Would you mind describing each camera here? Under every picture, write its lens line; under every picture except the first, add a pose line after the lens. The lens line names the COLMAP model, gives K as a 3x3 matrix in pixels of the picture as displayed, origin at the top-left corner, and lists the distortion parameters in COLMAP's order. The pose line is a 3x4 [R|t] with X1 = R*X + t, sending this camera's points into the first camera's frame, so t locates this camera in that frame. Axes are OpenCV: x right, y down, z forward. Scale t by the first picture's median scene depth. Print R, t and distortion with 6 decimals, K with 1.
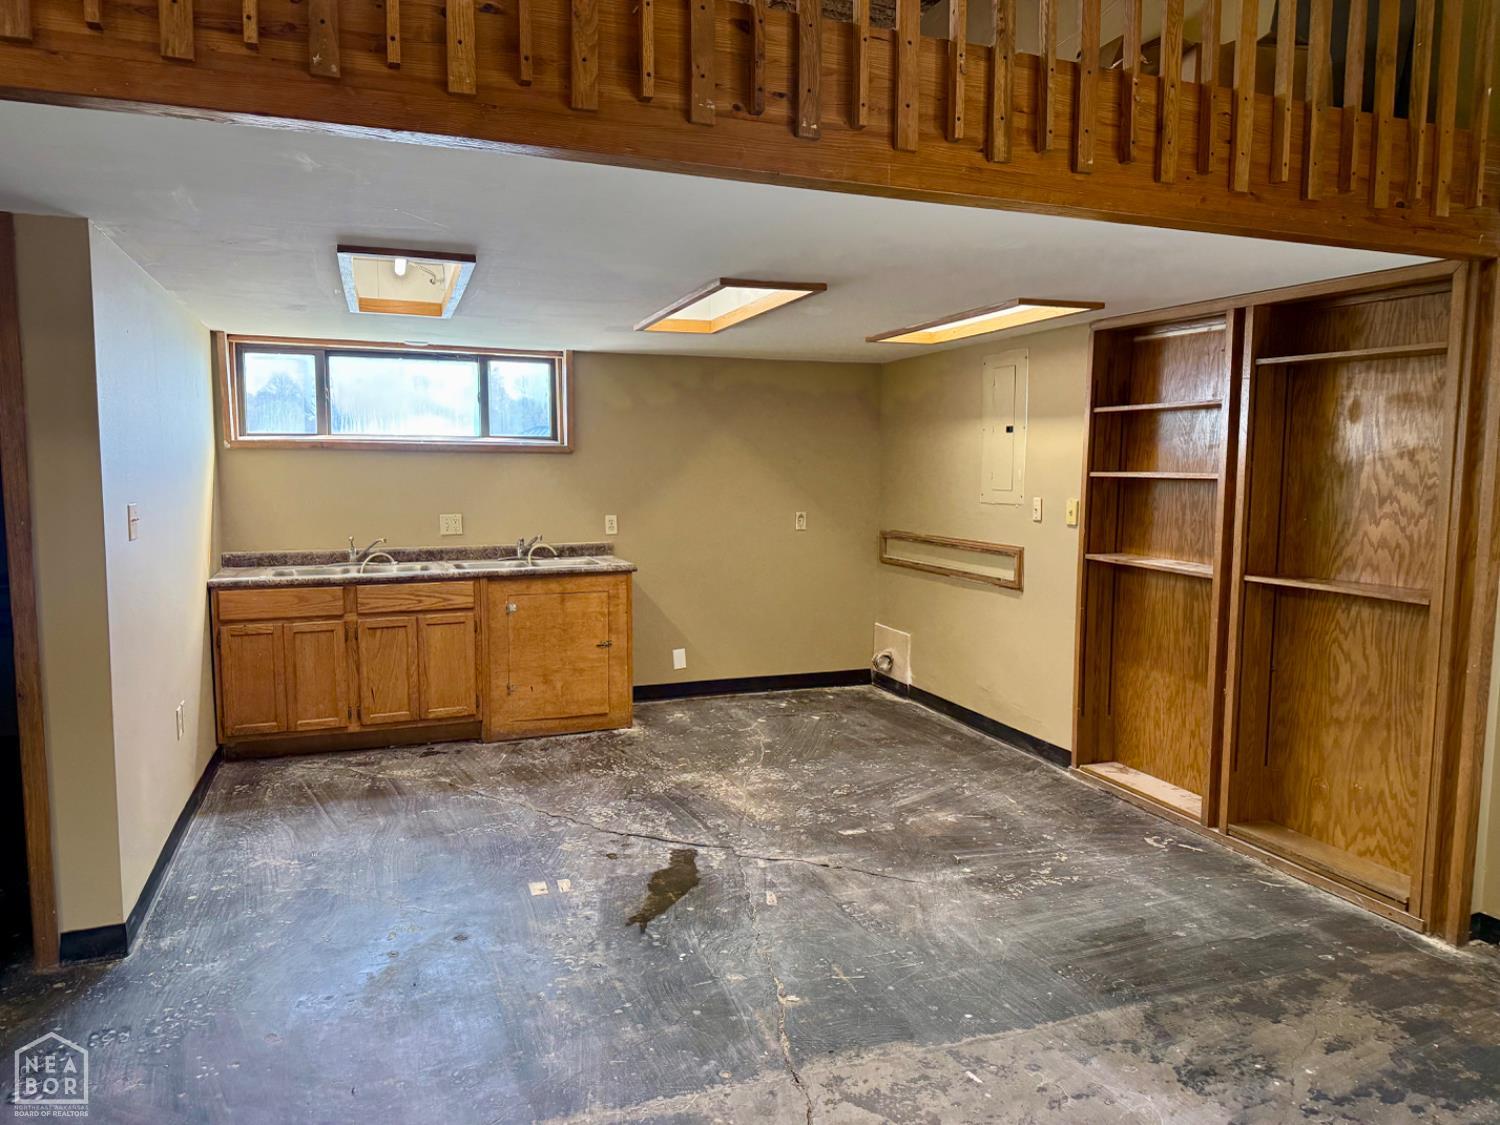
lens RADIAL K [[1048.0, 0, 747.7], [0, 1048.0, 551.3], [0, 0, 1]] dist [0.003649, -0.000155]
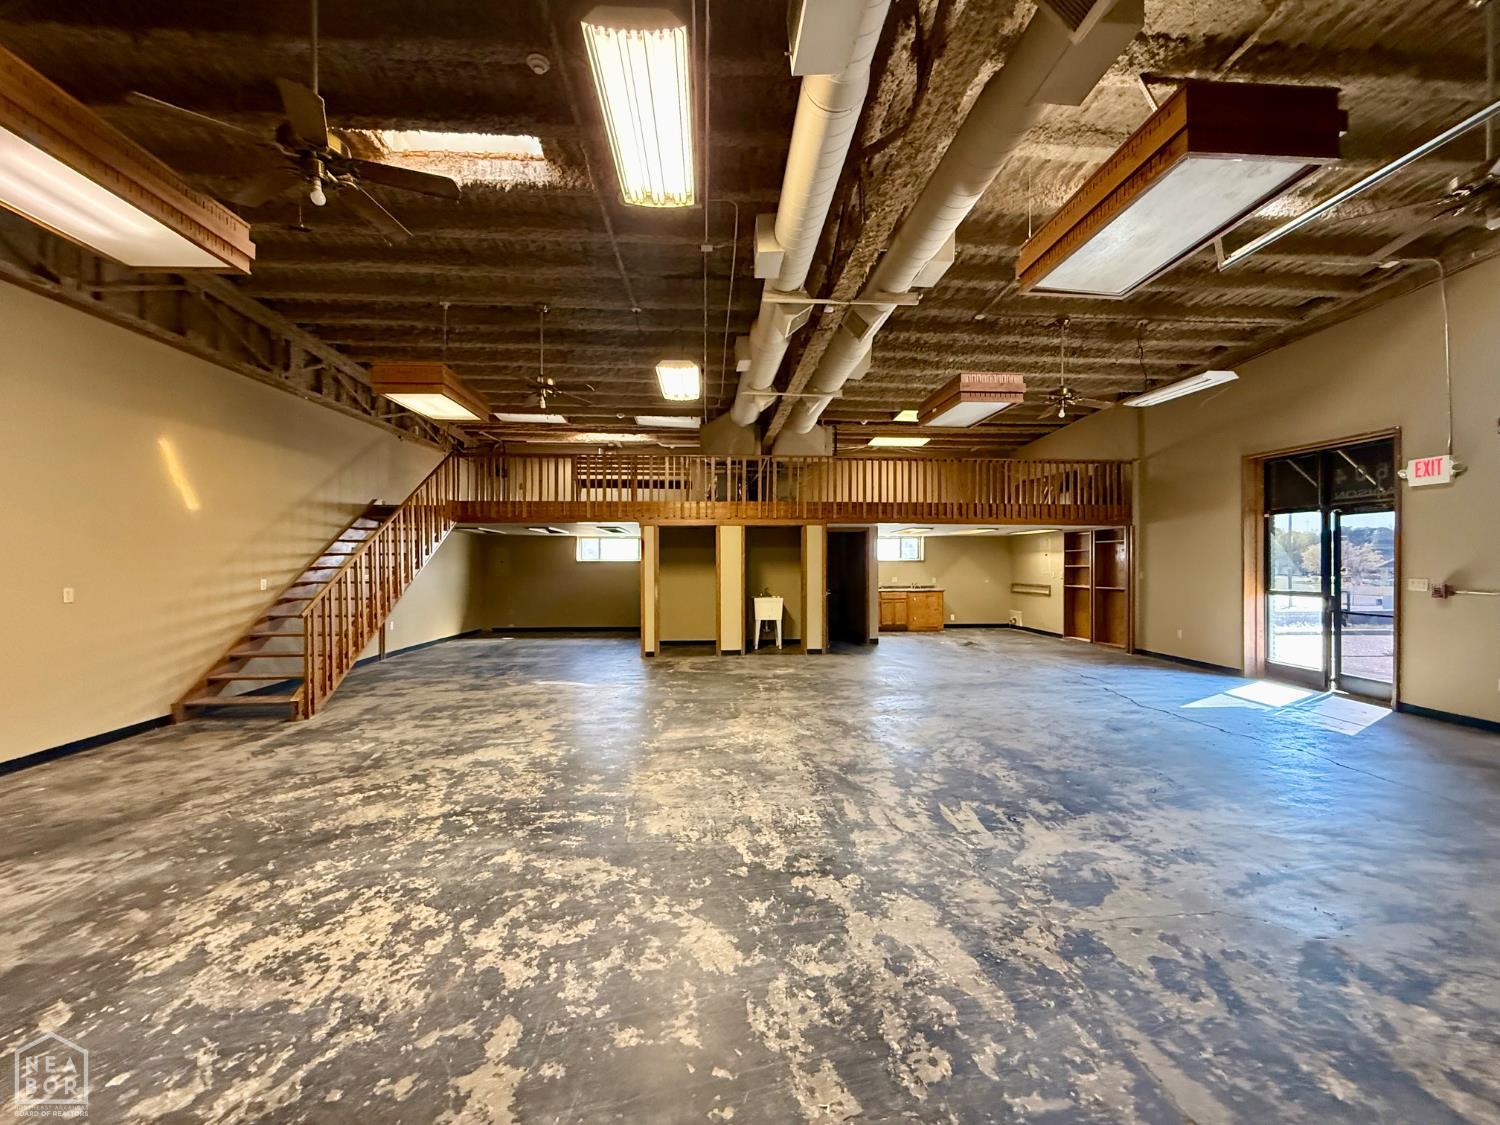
lens RADIAL K [[595.3, 0, 746.4], [0, 595.3, 564.1], [0, 0, 1]] dist [-0.001896, 0.000420]
pose [[0.956649, -0.004332, -0.291211, -0.198094], [-0.021220, 0.996195, -0.084527, 0.144813], [0.290469, 0.087042, 0.952917, -1.622619]]
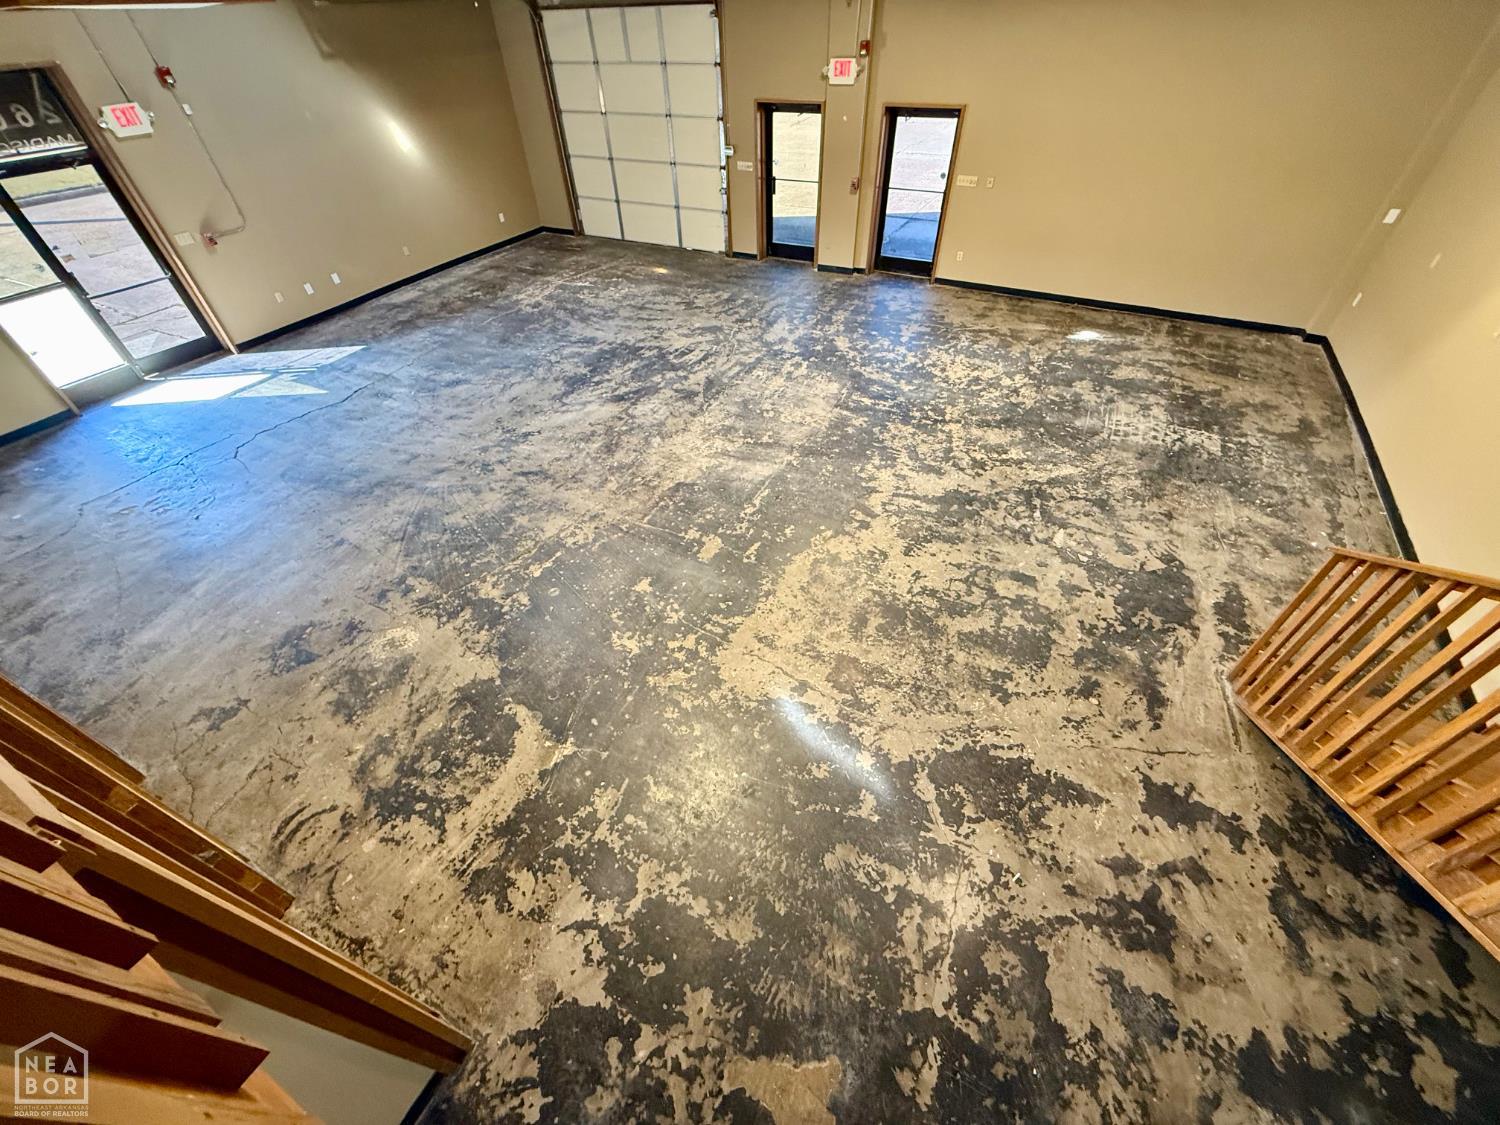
lens RADIAL K [[595.3, 0, 745.4], [0, 595.3, 562.0], [0, 0, 1]] dist [-0.001896, 0.000420]
pose [[-0.669501, -0.498532, 0.550667, -1.294827], [0.096010, 0.677033, 0.729664, -0.326117], [-0.736580, 0.541381, -0.405410, -0.073097]]
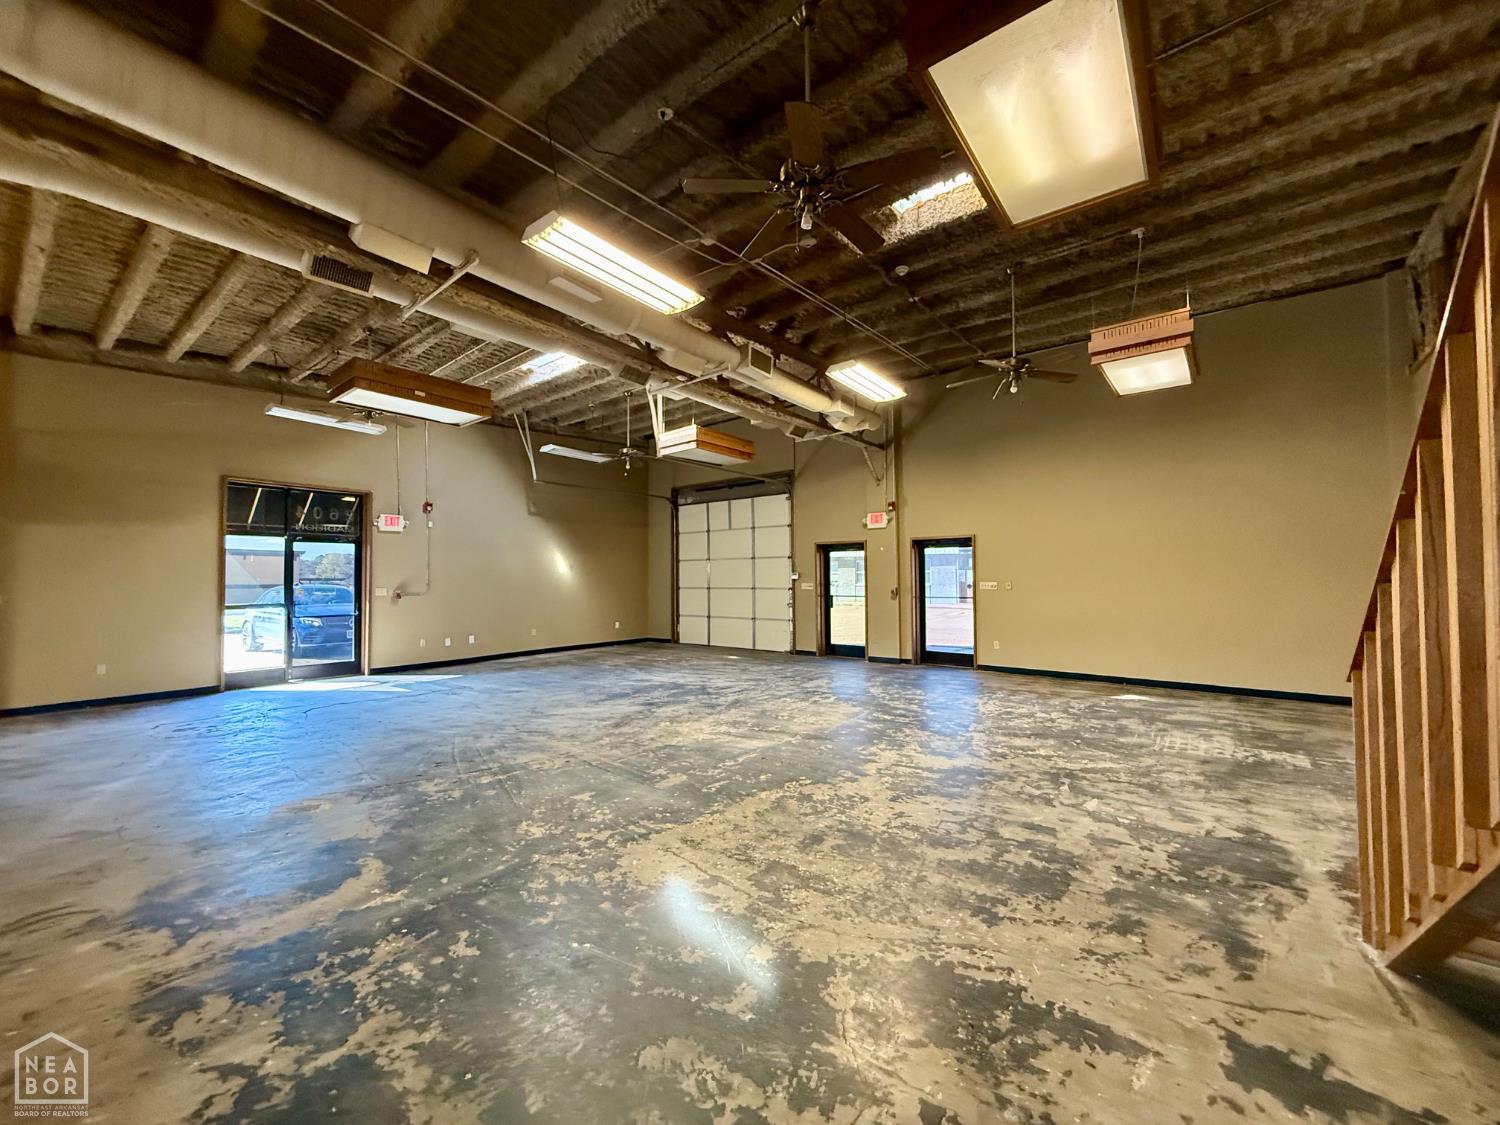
lens RADIAL K [[595.3, 0, 745.4], [0, 595.3, 562.4], [0, 0, 1]] dist [-0.001896, 0.000420]
pose [[-0.513272, 0.024862, 0.857866, -1.517529], [0.086780, 0.995961, 0.023058, 0.018718], [-0.853827, 0.086281, -0.513356, -0.105495]]
